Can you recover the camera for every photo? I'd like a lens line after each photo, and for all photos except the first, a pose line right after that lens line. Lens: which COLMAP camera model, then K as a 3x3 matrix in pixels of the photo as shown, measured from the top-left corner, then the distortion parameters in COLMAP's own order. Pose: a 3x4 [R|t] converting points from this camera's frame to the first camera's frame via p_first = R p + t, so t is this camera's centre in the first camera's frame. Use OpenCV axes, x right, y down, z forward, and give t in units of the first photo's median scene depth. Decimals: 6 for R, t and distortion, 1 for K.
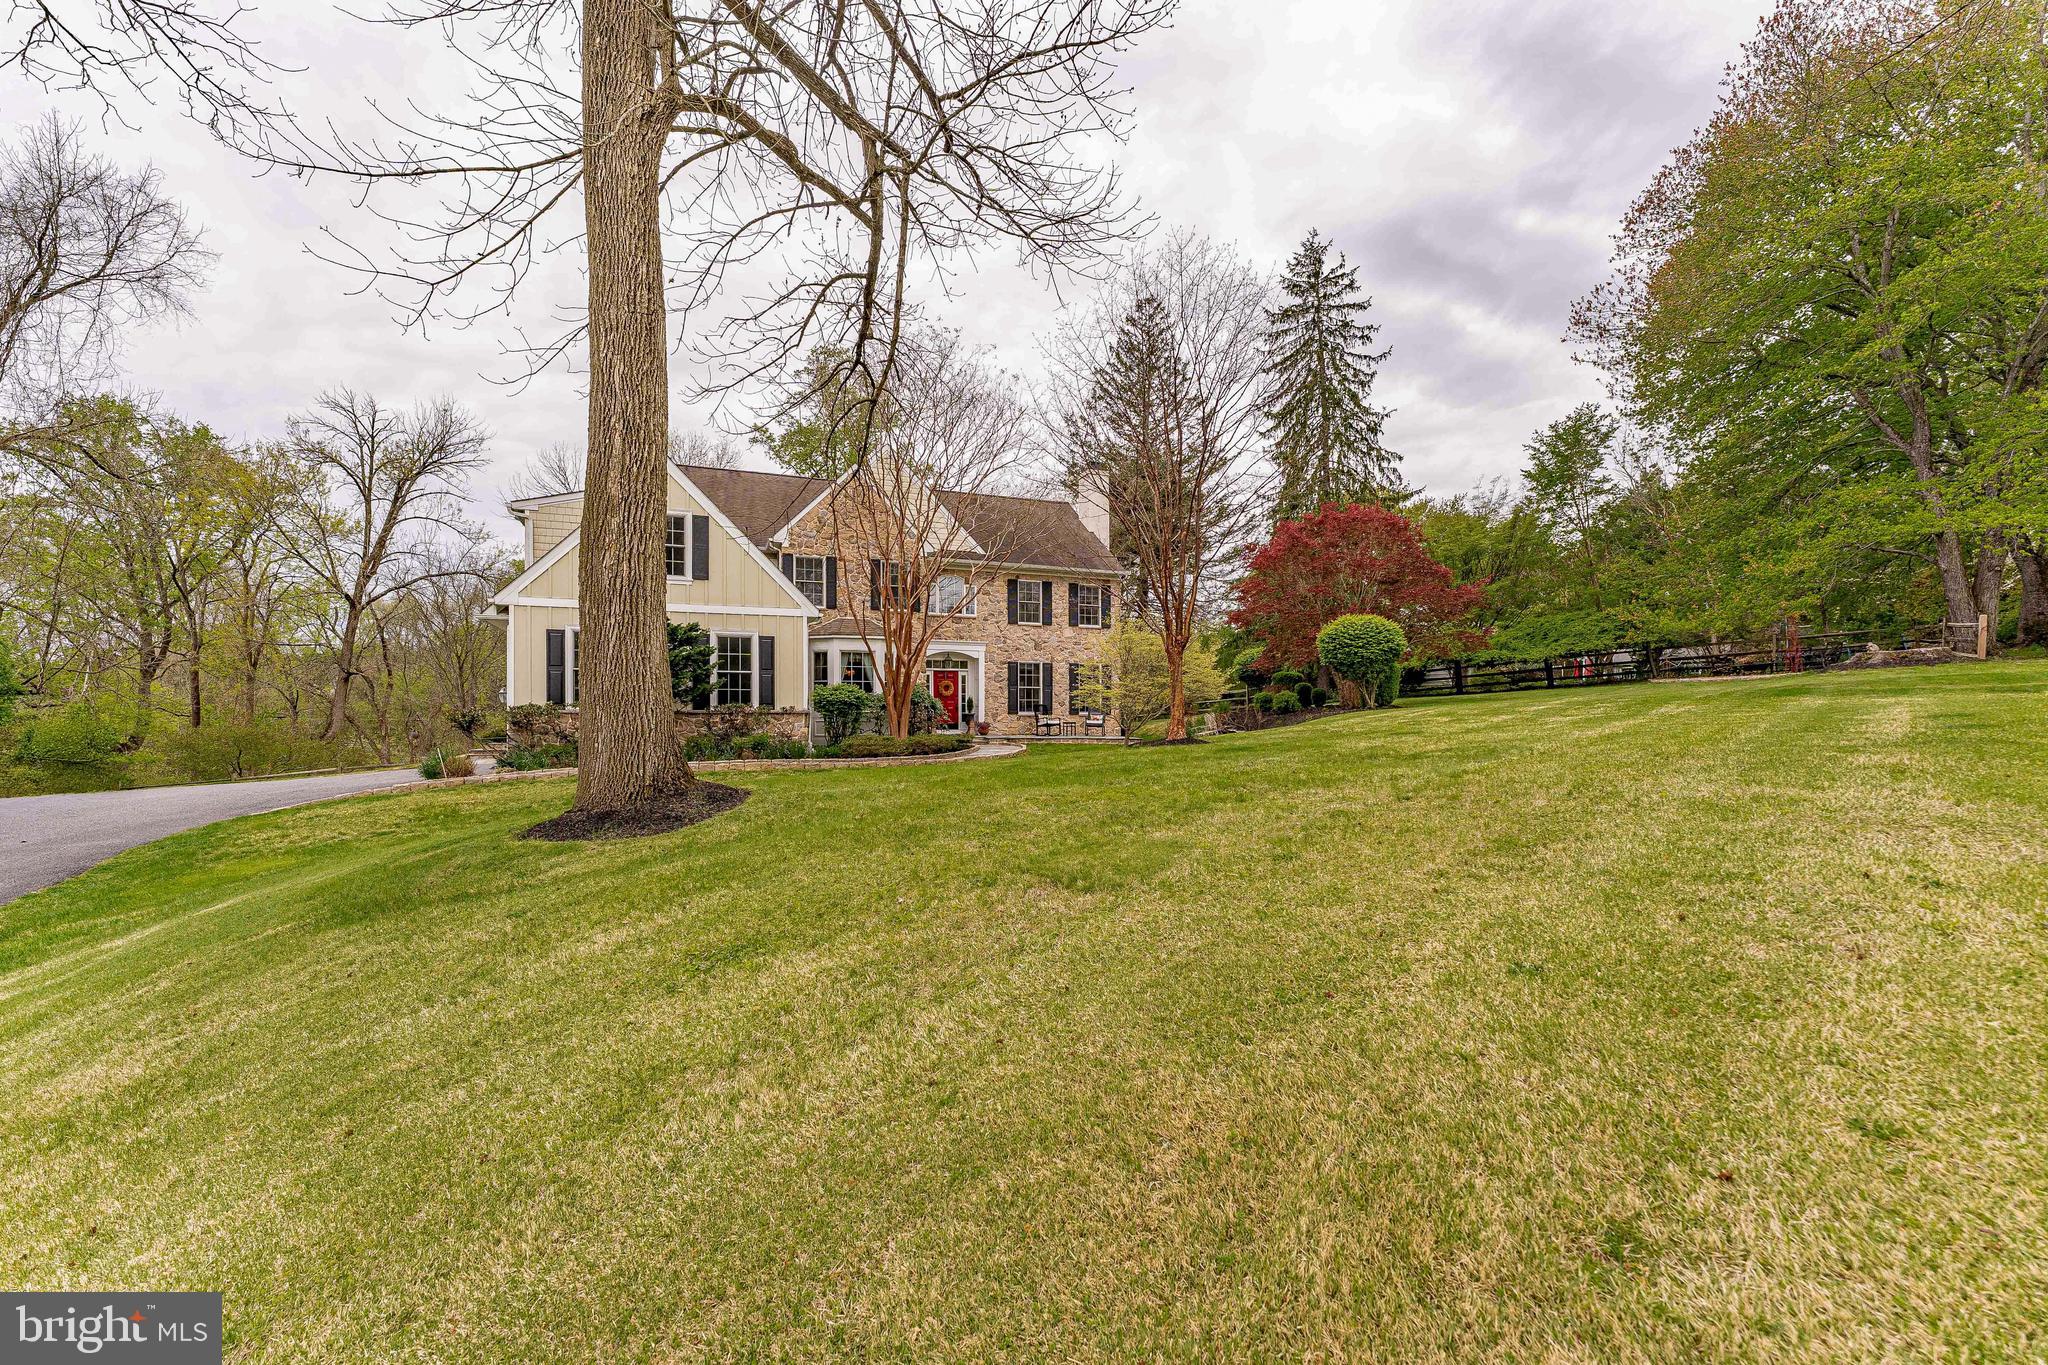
lens RADIAL K [[806.0, 0, 1016.5], [0, 806.0, 711.0], [0, 0, 1]] dist [0.000679, -0.000149]
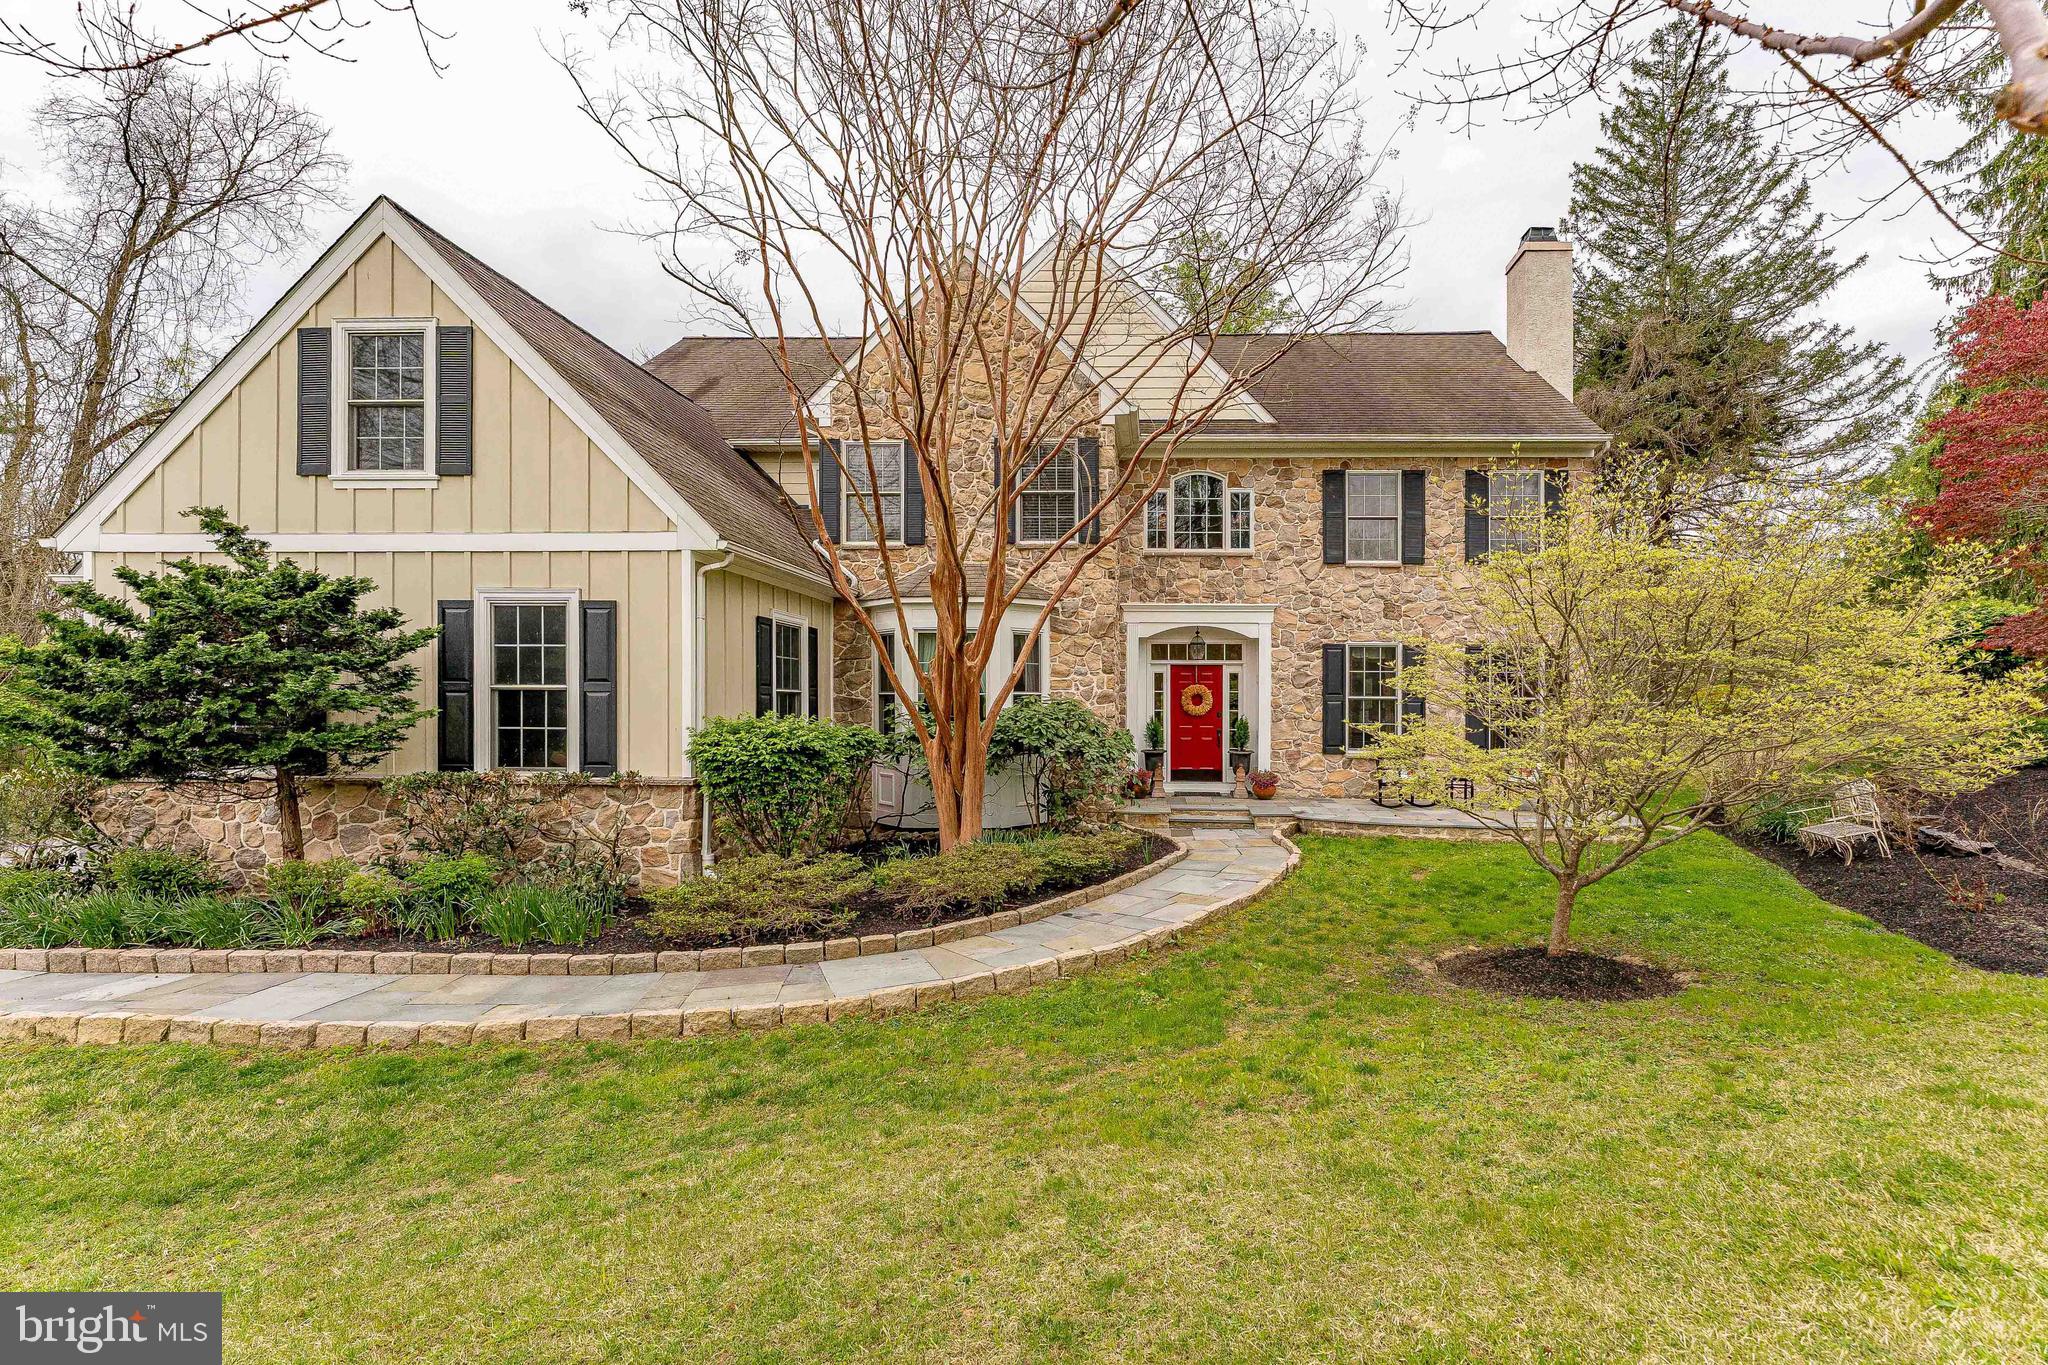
lens RADIAL K [[897.1, 0, 1124.7], [0, 897.1, 699.2], [0, 0, 1]] dist [-0.001112, 0.000130]
pose [[0.925019, 0.005794, -0.379877, 0.081530], [-0.003644, 0.999973, 0.006379, -0.031185], [0.379903, -0.004517, 0.925015, 0.457360]]
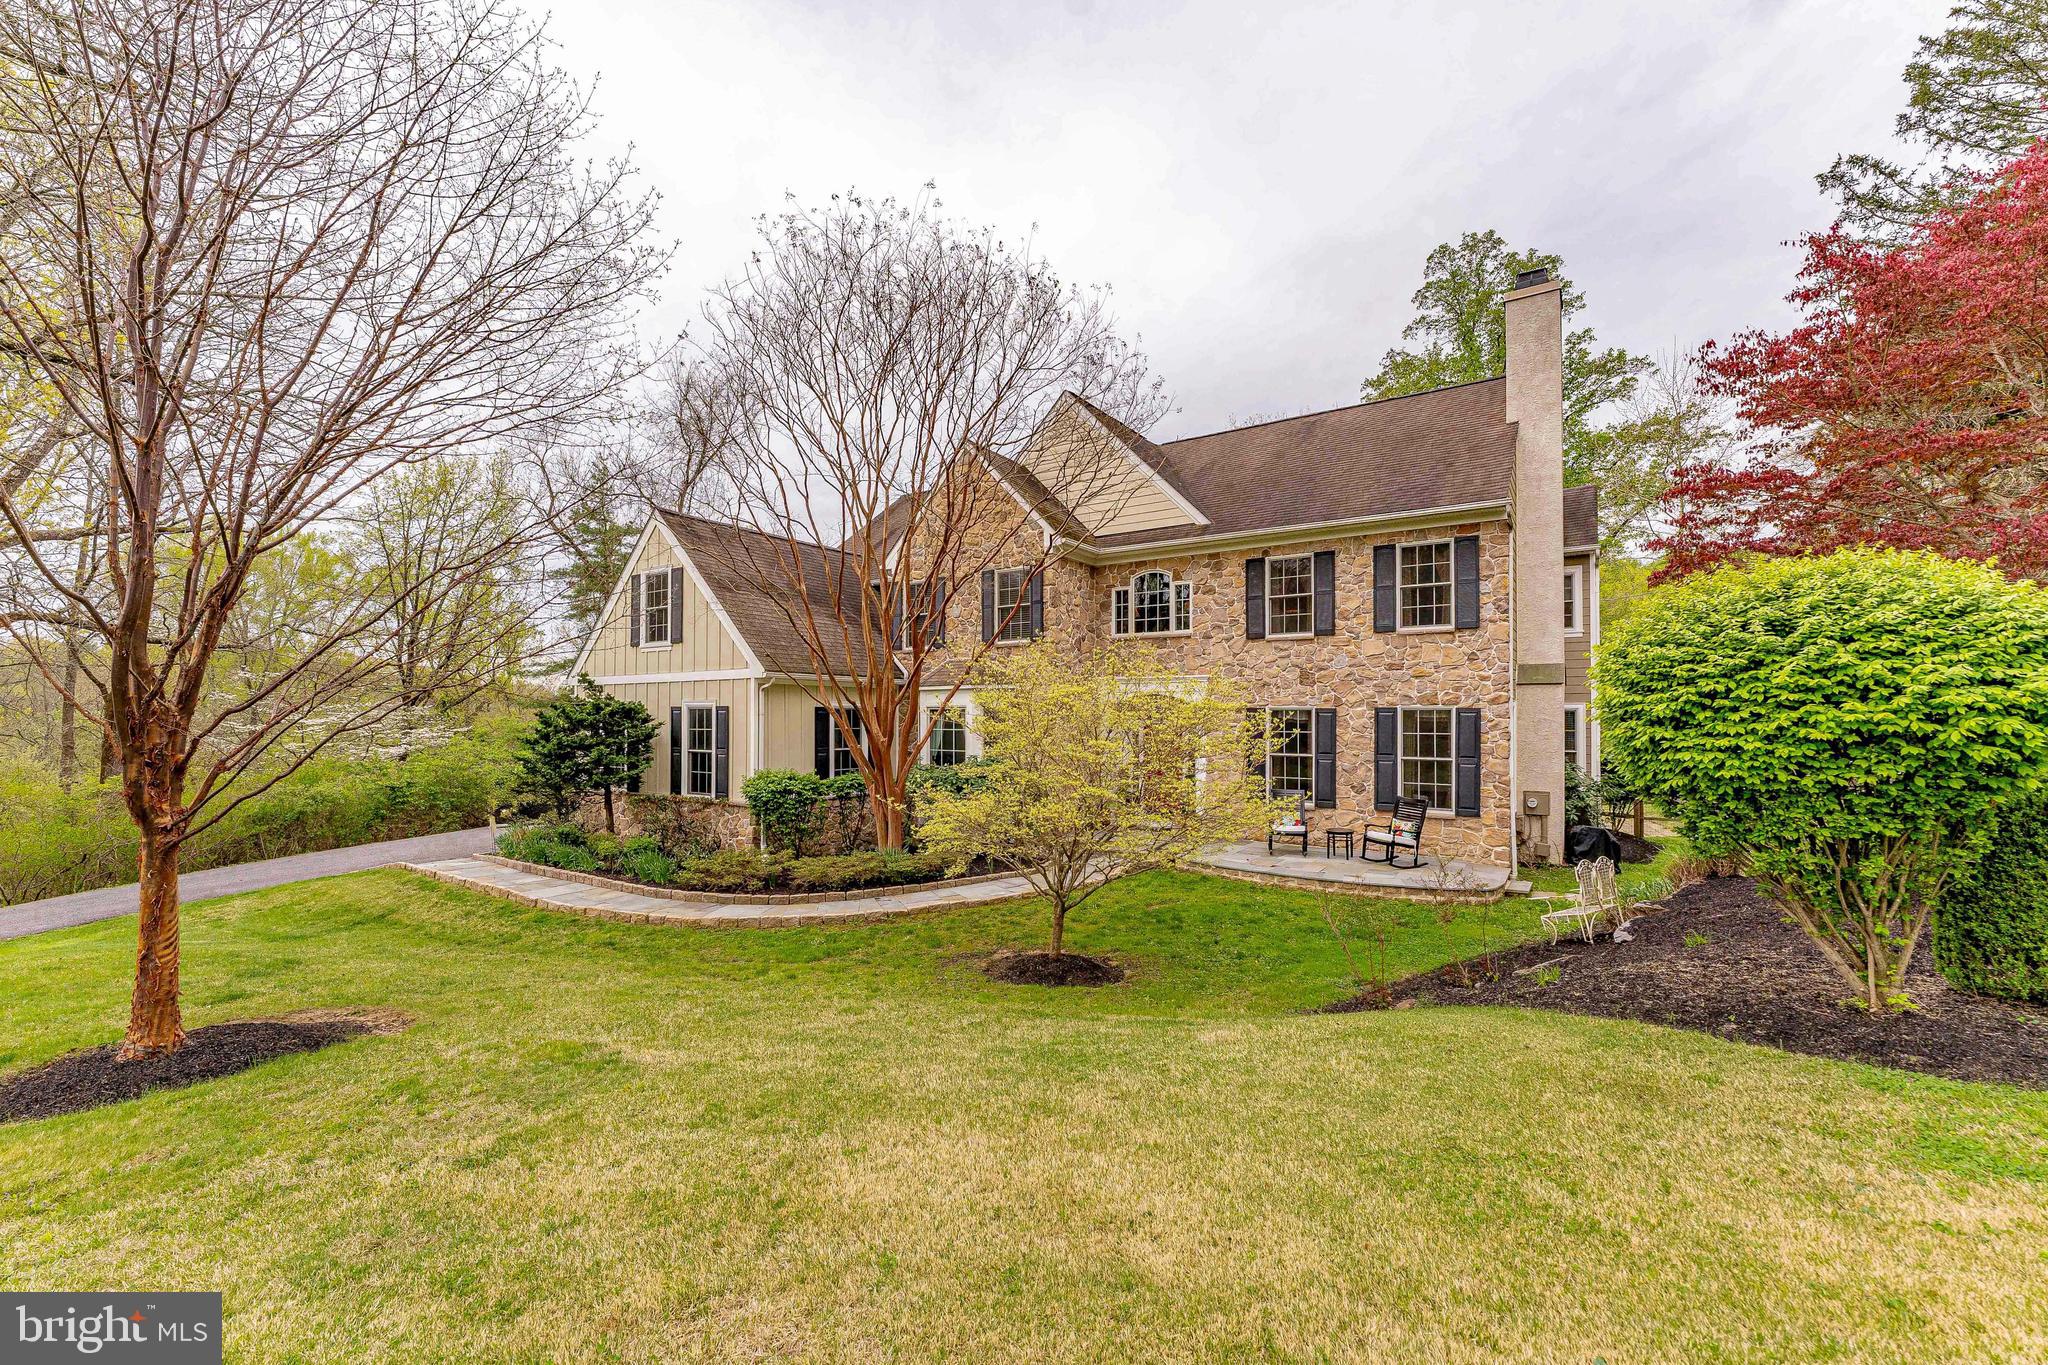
lens RADIAL K [[866.7, 0, 994.0], [0, 866.7, 689.9], [0, 0, 1]] dist [-0.000748, -0.000056]
pose [[0.550458, -0.022754, -0.834553, 0.387692], [0.008742, 0.999731, -0.021491, -0.061619], [0.834817, 0.004535, 0.550509, 0.516488]]
